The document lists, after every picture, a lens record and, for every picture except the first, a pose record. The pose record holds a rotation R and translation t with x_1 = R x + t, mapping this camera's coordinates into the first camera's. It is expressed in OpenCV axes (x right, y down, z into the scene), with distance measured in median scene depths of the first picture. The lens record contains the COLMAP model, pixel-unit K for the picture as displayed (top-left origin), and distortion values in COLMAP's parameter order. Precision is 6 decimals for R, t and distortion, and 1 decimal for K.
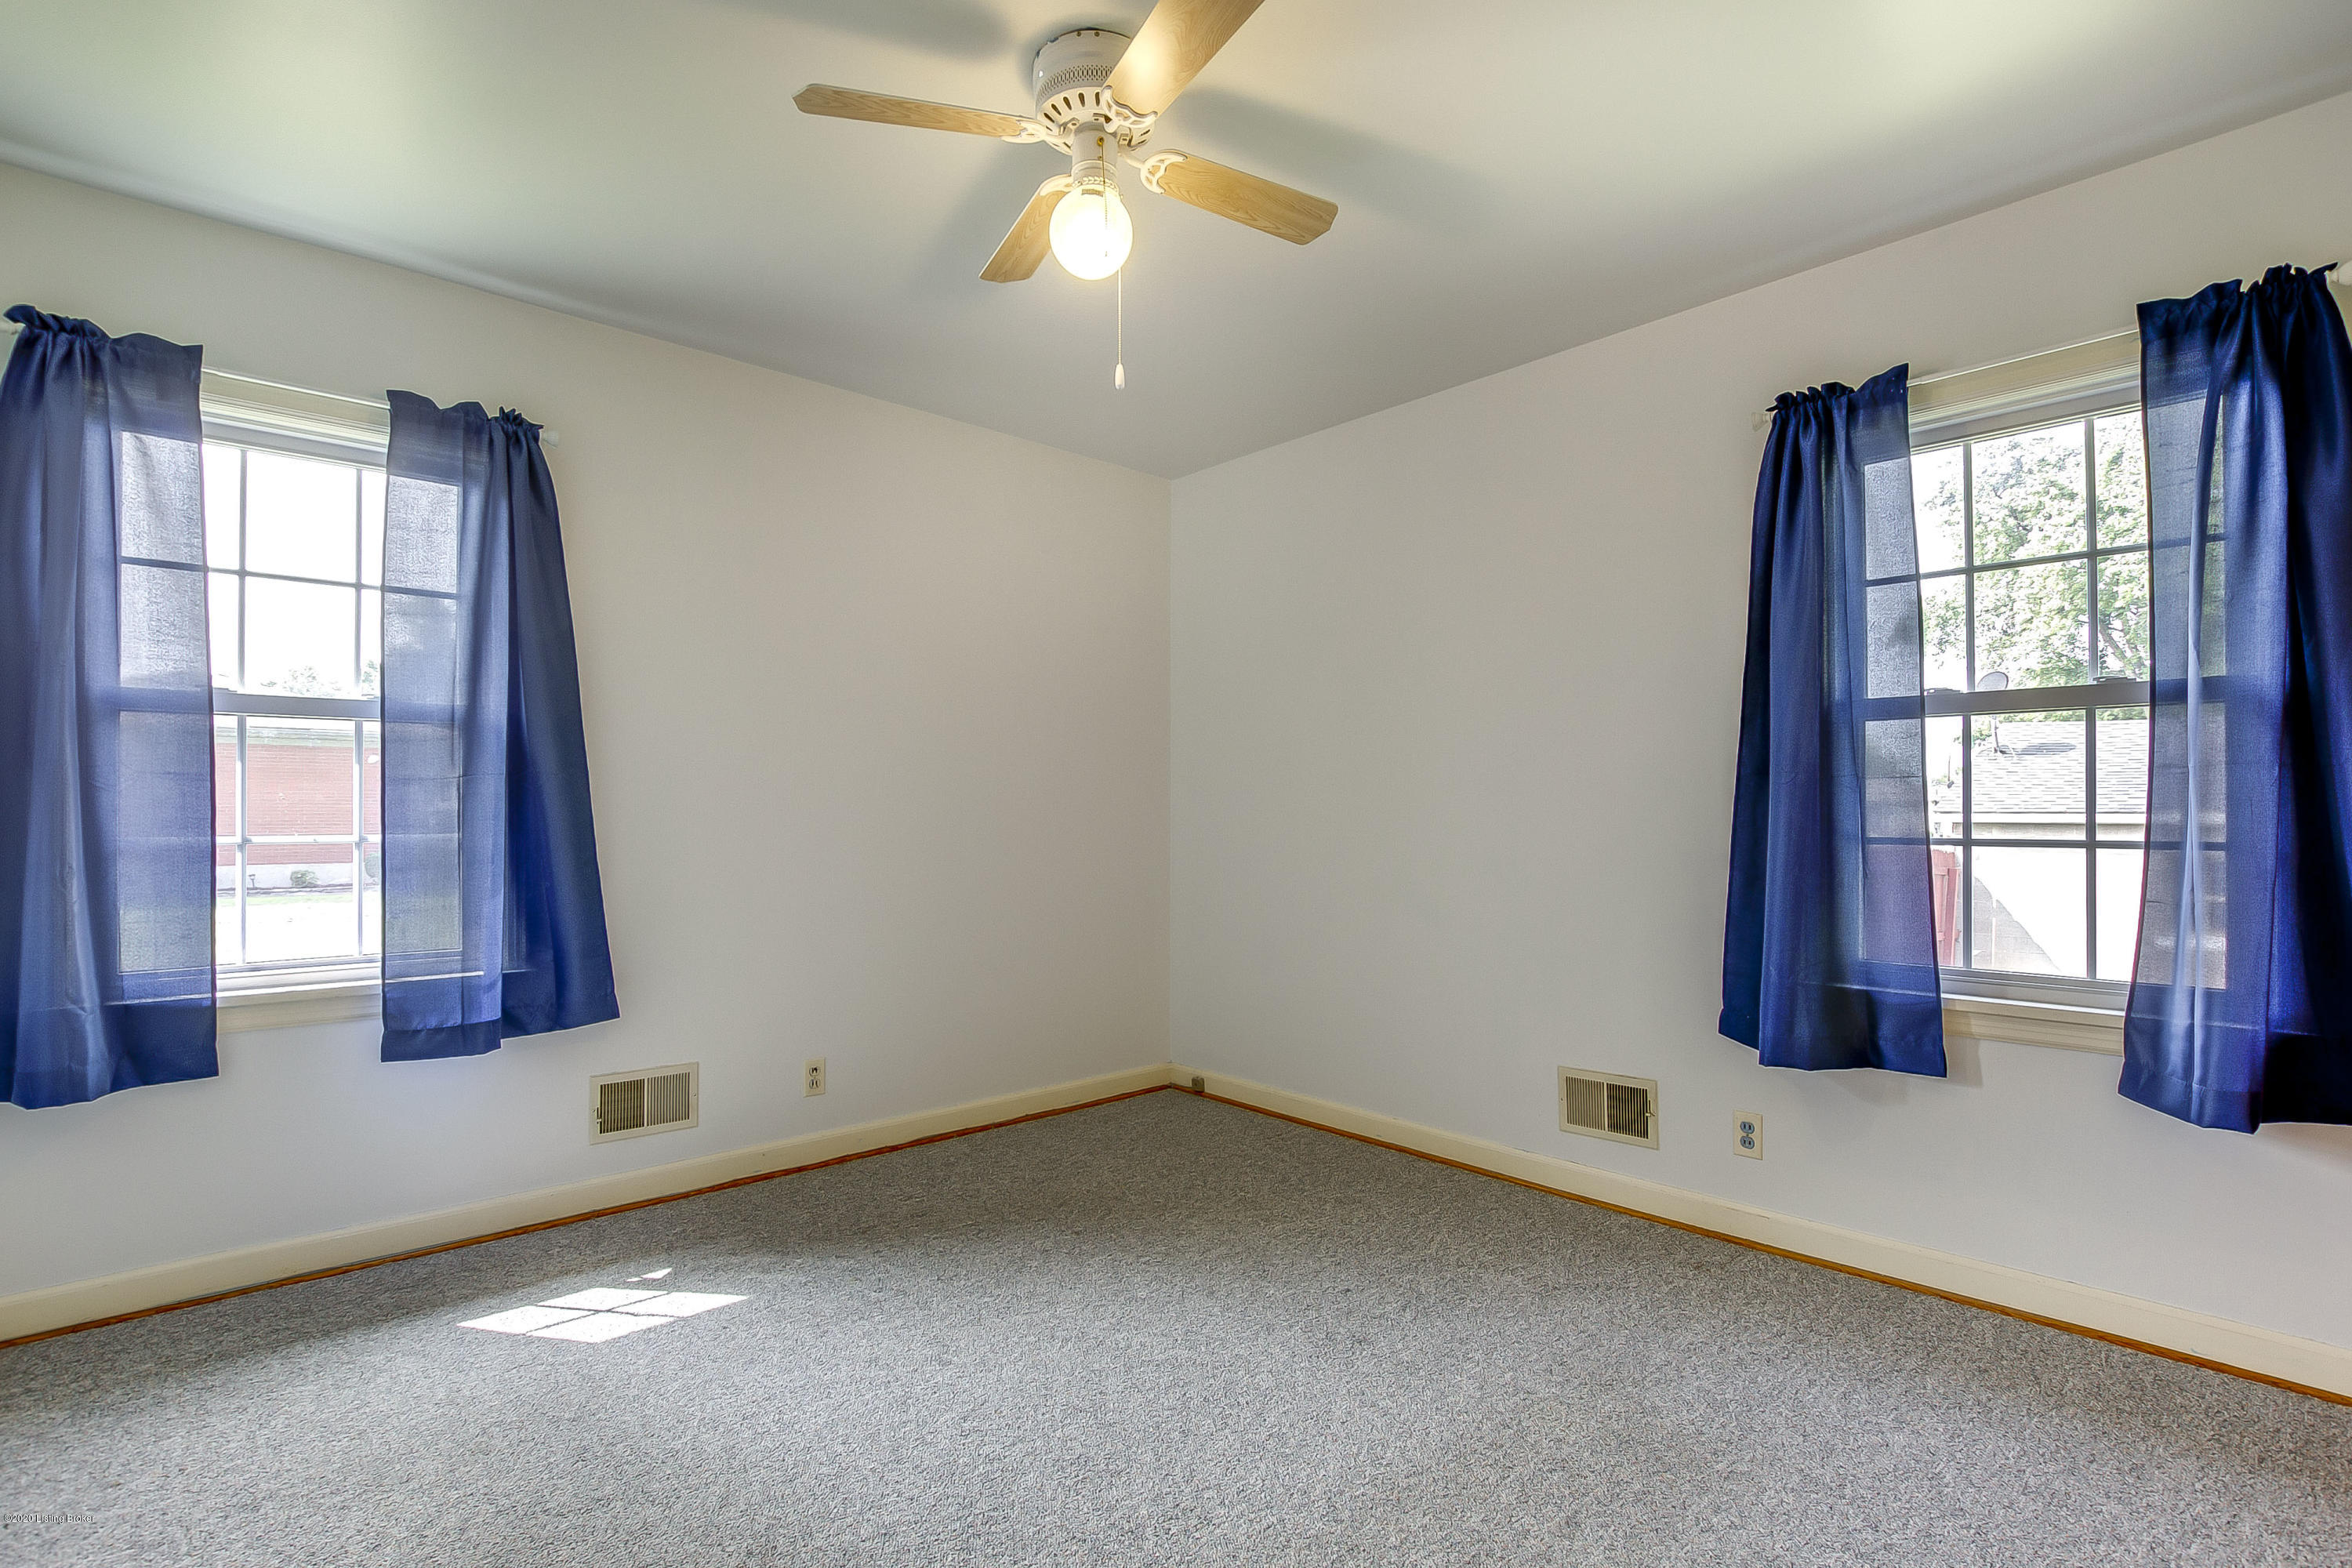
lens RADIAL K [[1125.6, 0, 1179.1], [0, 1125.6, 808.1], [0, 0, 1]] dist [-0.011016, 0.000868]
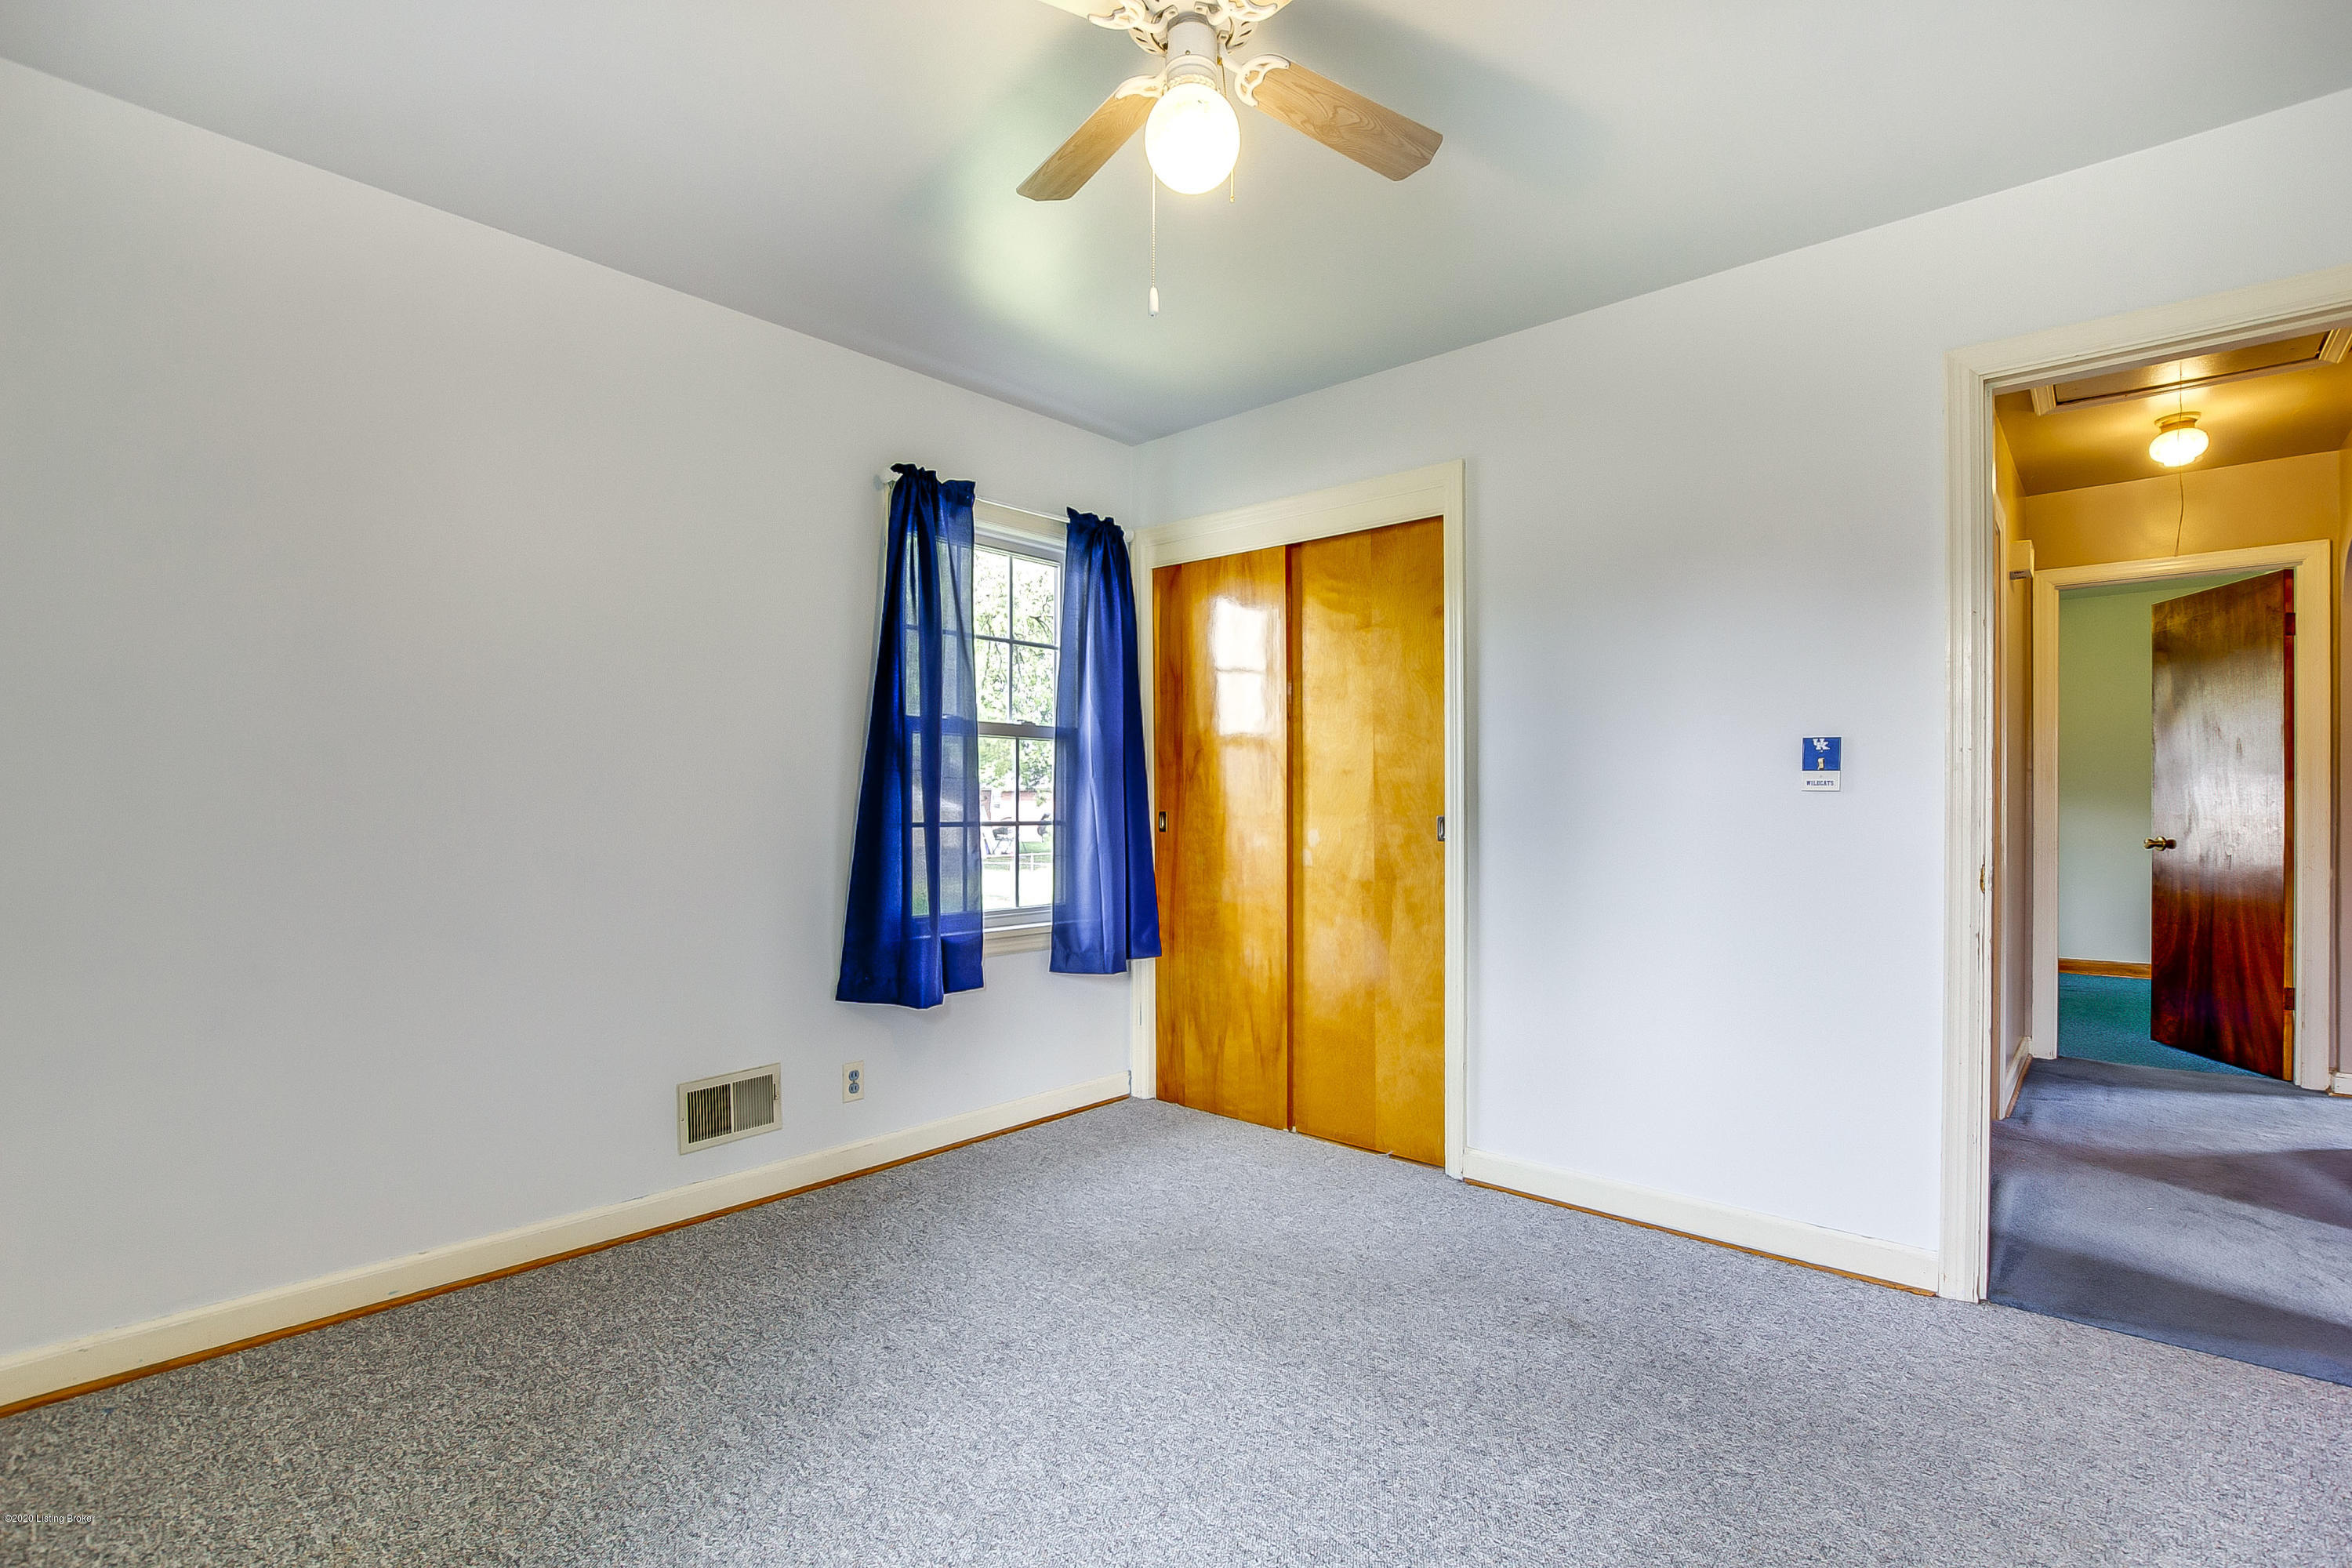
lens RADIAL K [[1125.6, 0, 1179.1], [0, 1125.6, 808.1], [0, 0, 1]] dist [-0.011016, 0.000868]
pose [[-0.127176, -0.003098, 0.991875, -0.793373], [-0.006926, 0.999974, 0.002235, 0.004534], [-0.991856, -0.006585, -0.127194, 0.943501]]
